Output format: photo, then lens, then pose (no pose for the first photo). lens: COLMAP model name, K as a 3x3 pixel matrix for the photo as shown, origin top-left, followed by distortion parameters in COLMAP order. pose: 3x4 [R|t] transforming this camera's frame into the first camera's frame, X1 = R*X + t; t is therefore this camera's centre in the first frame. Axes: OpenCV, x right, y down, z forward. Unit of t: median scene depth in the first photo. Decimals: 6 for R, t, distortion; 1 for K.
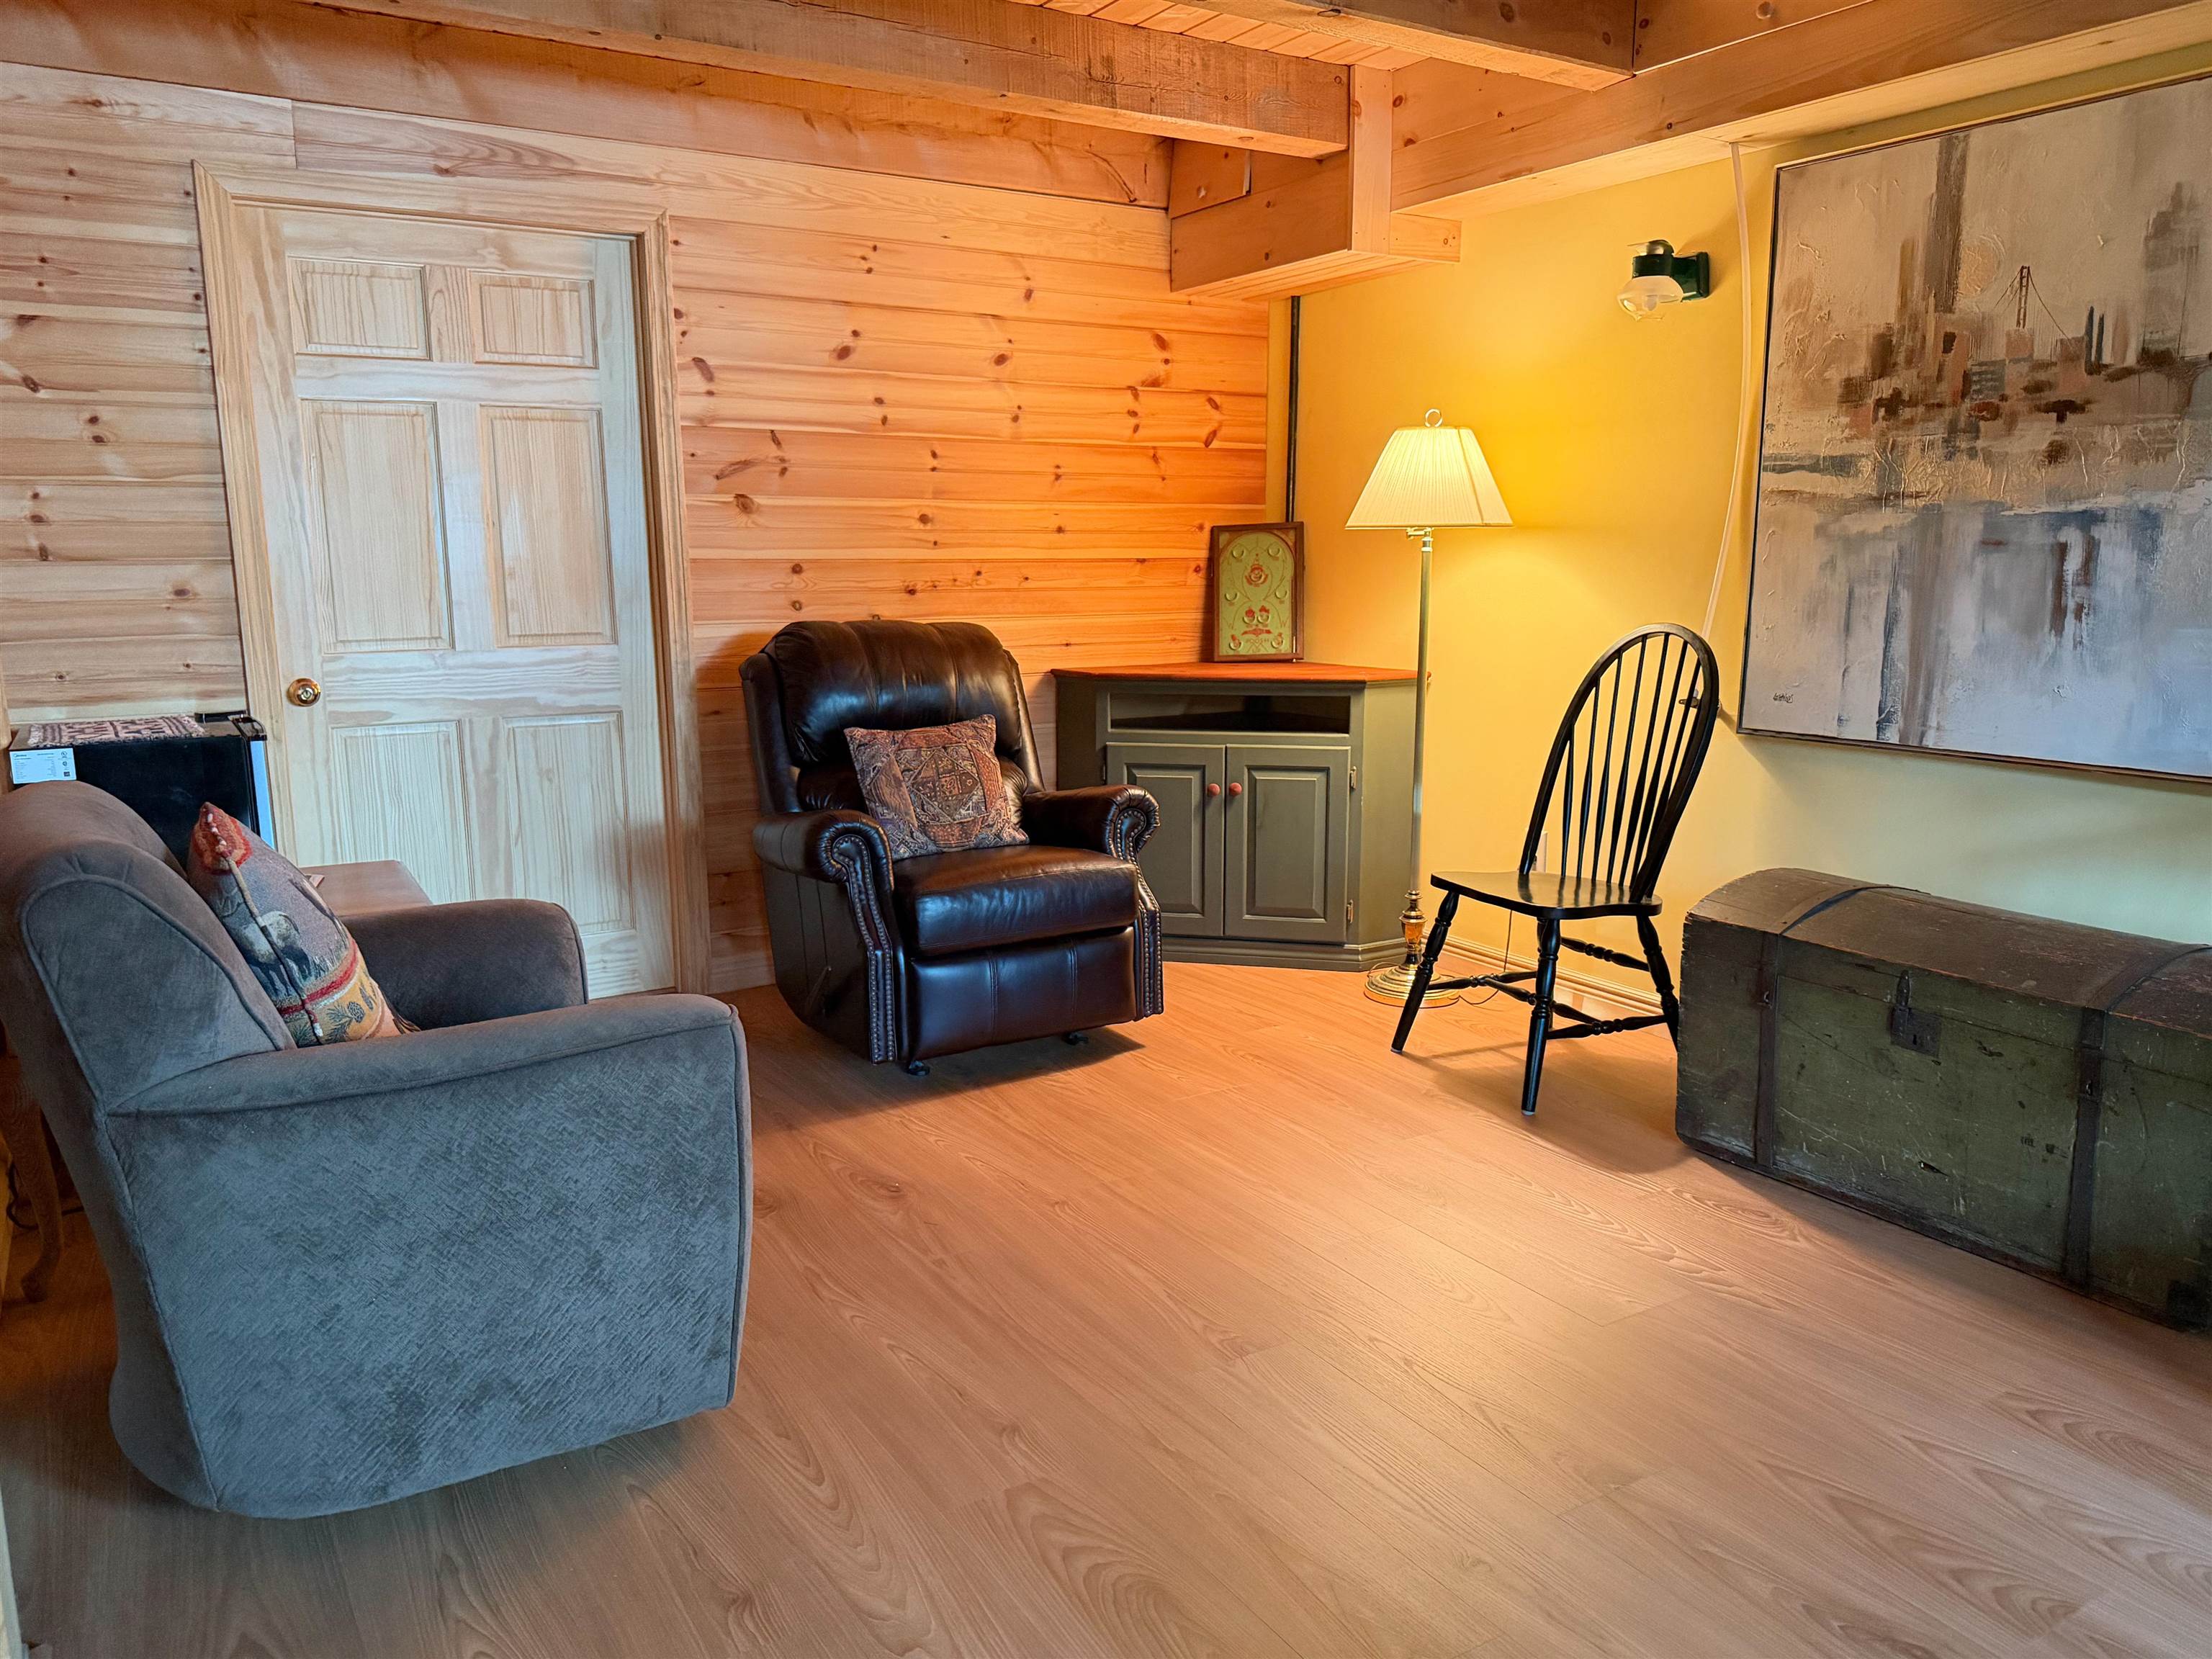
lens RADIAL K [[1575.4, 0, 1103.8], [0, 1575.4, 842.5], [0, 0, 1]] dist [-0.001645, -0.012078]
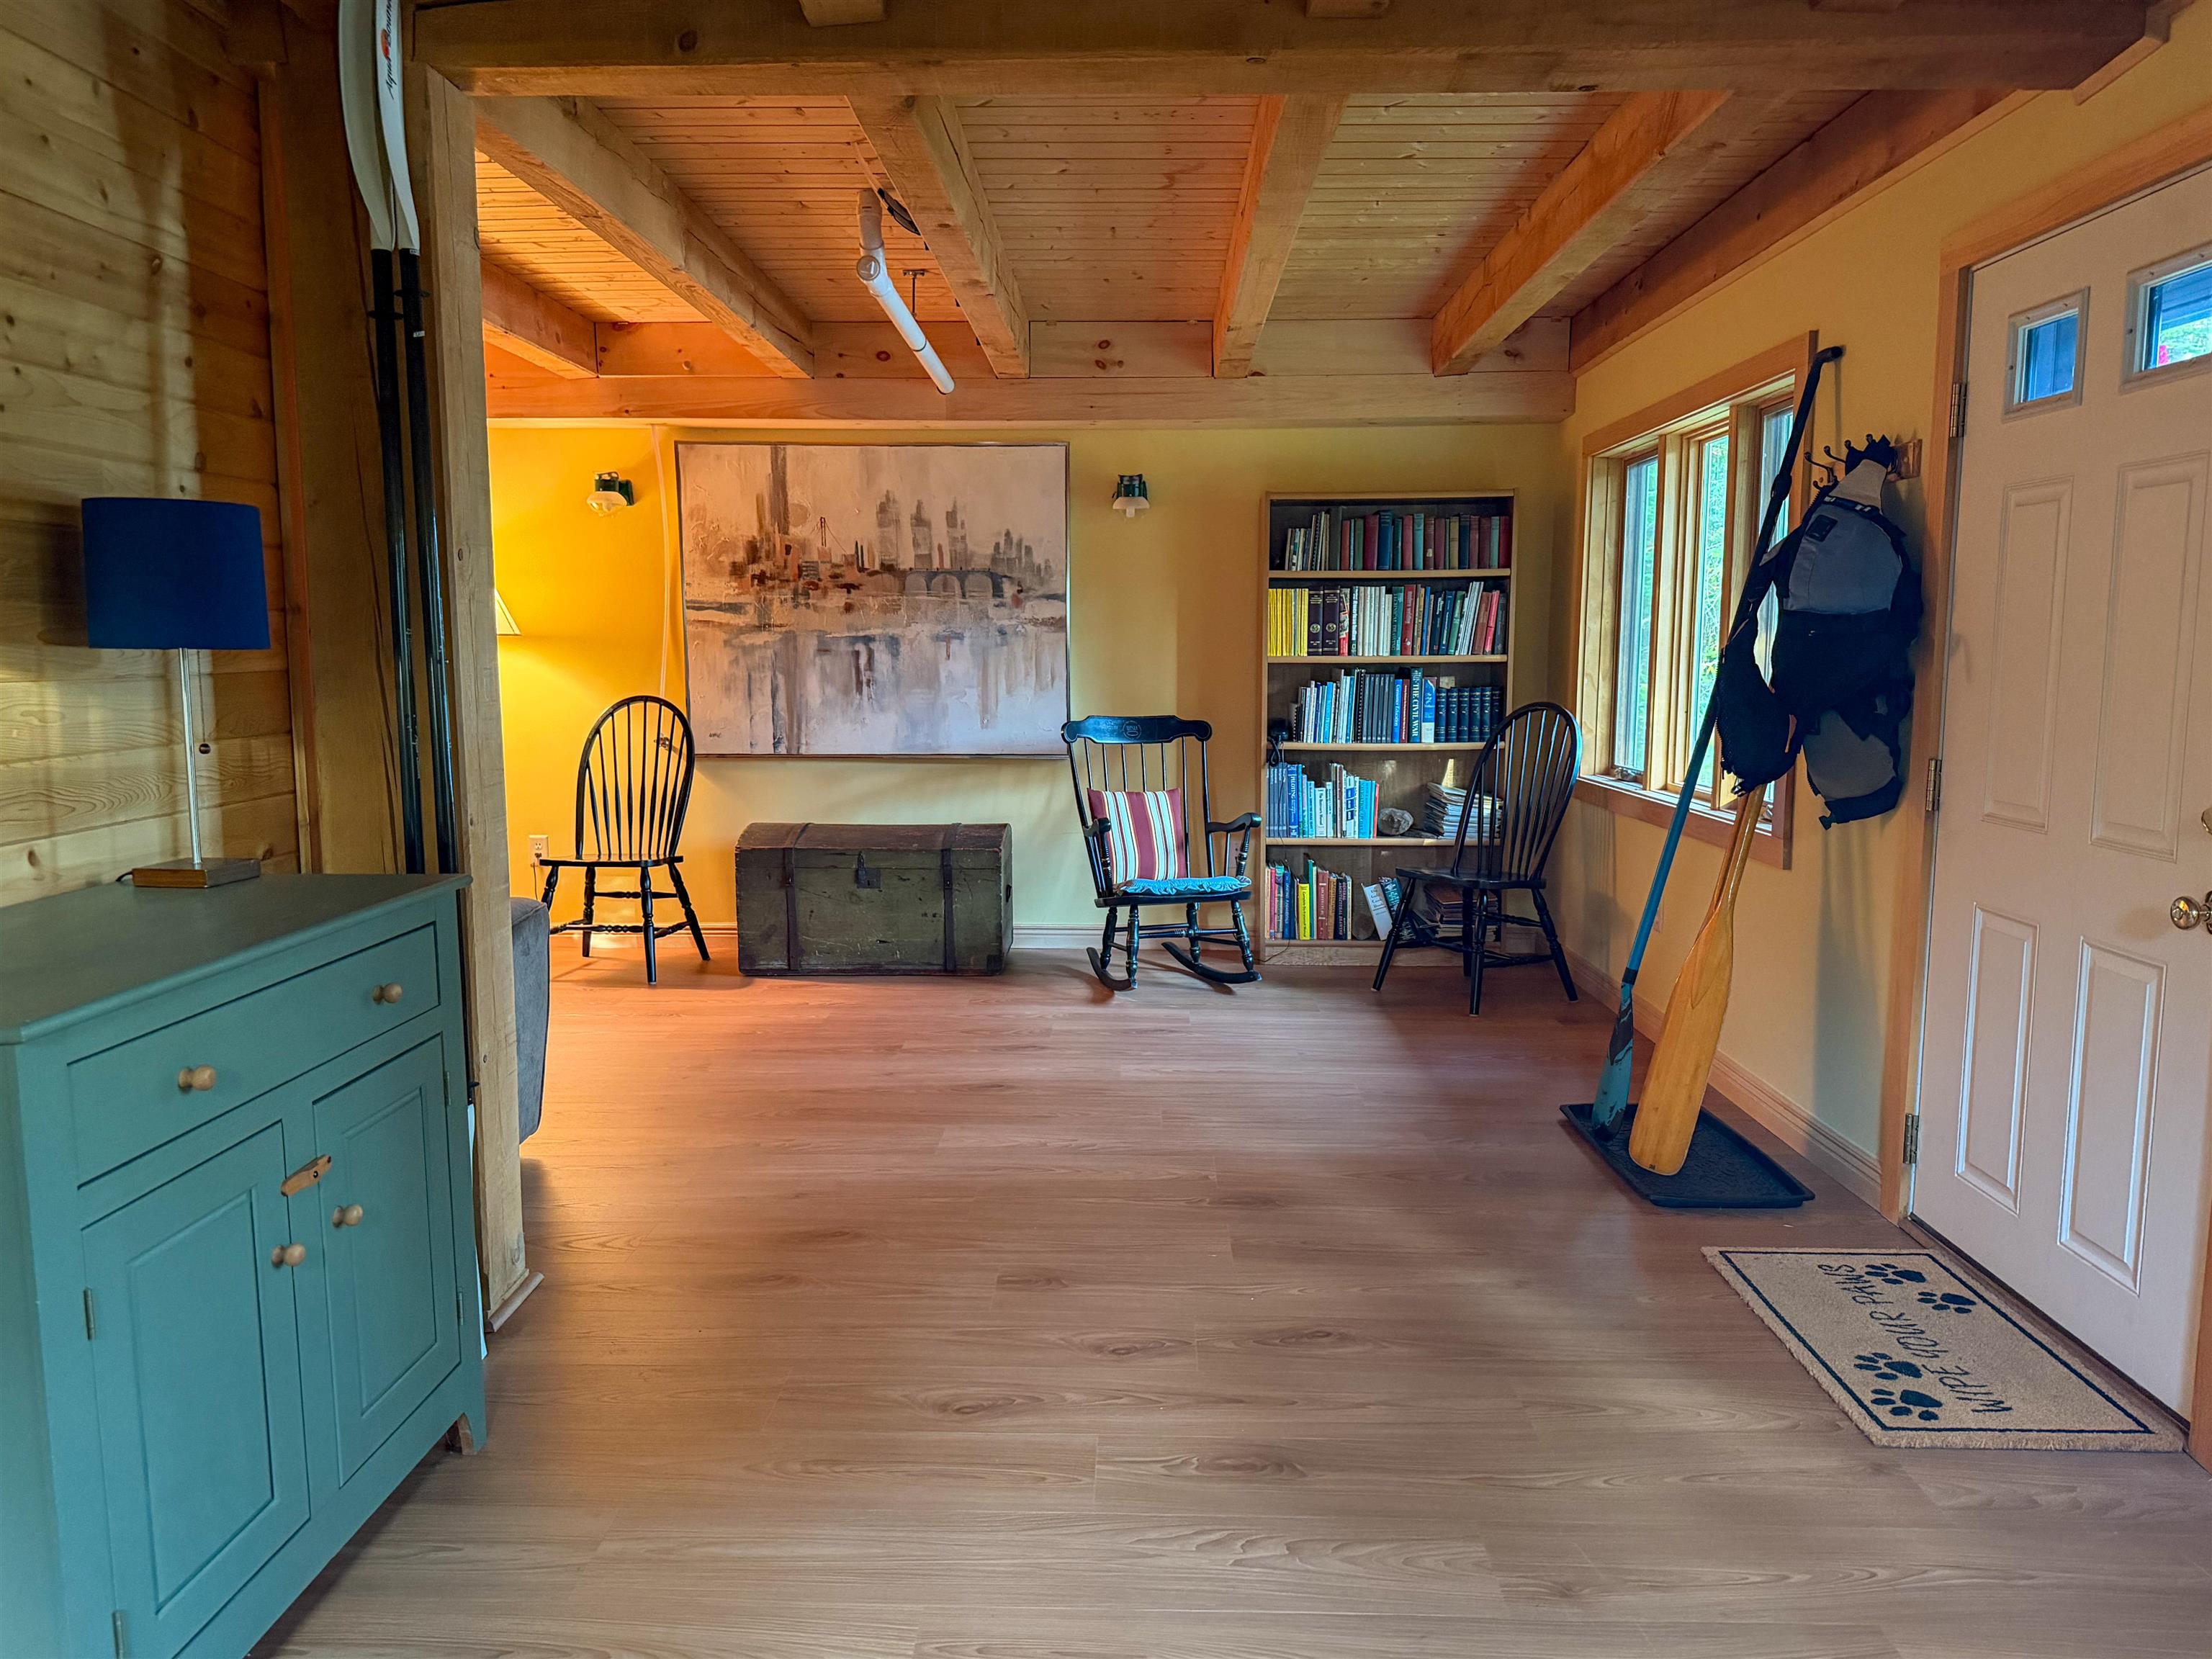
lens RADIAL K [[1520.7, 0, 1108.1], [0, 1520.7, 819.3], [0, 0, 1]] dist [0.182570, -0.308075]
pose [[0.545874, -0.089656, 0.833057, -0.895011], [0.153393, 0.988148, 0.005835, 0.069086], [-0.823707, 0.124600, 0.553157, -0.366382]]
